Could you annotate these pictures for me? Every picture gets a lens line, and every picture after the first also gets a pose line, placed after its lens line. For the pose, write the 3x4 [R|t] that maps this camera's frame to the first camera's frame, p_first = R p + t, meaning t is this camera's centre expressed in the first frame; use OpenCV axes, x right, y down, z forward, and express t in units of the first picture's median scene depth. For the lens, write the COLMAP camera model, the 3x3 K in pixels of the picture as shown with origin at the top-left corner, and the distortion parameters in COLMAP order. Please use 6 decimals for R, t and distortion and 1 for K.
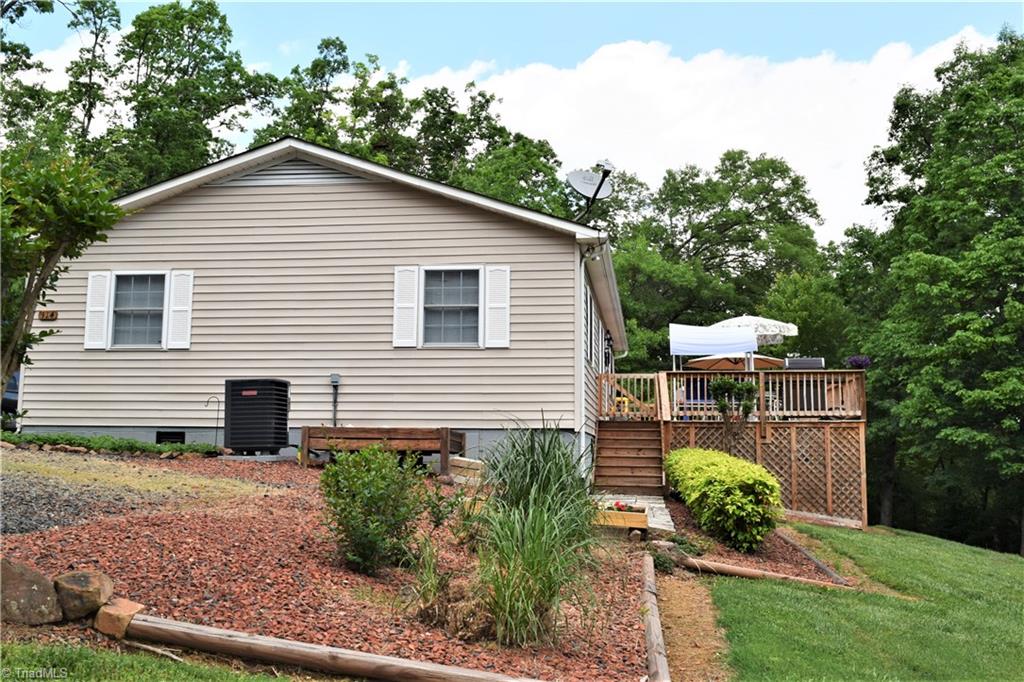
lens RADIAL K [[1046.6, 0, 512.0], [0, 1046.6, 341.0], [0, 0, 1]] dist [-0.033941, 0.000341]
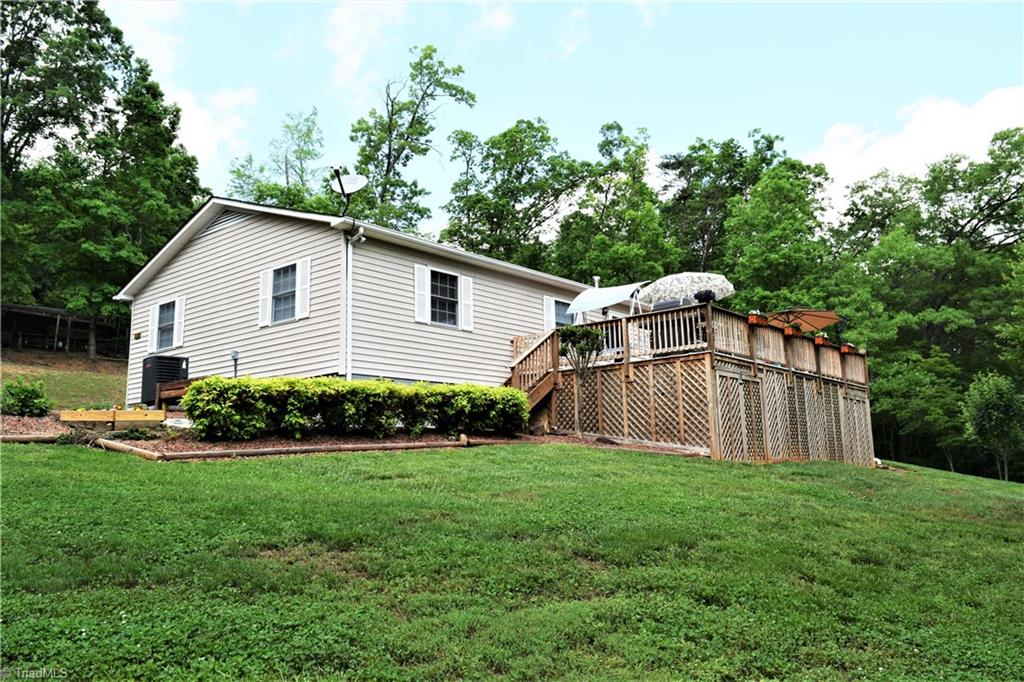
lens RADIAL K [[812.7, 0, 512.0], [0, 812.7, 341.0], [0, 0, 1]] dist [-0.024274, 0.002706]
pose [[0.835605, -0.113737, -0.537428, 0.608793], [0.089425, 0.993445, -0.071204, 0.106095], [0.542004, 0.011438, 0.840298, 0.216206]]
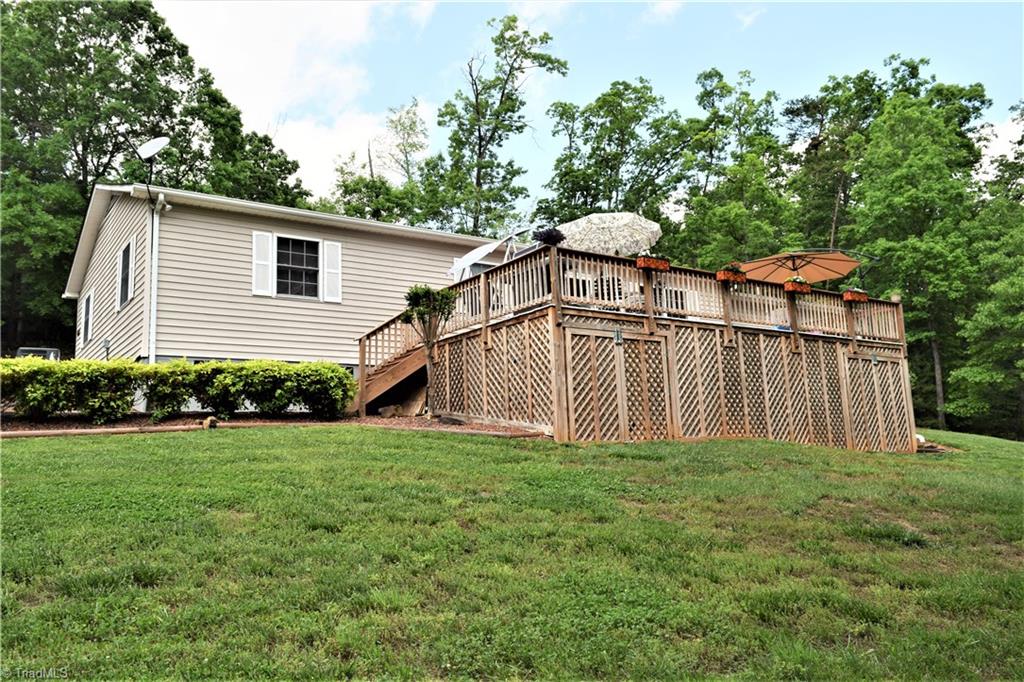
lens RADIAL K [[823.6, 0, 512.0], [0, 823.6, 341.0], [0, 0, 1]] dist [-0.015889, -0.000070]
pose [[0.661904, -0.151885, -0.734040, 0.791154], [0.127082, 0.987819, -0.089803, 0.159390], [0.738738, -0.033843, 0.673143, 0.536629]]
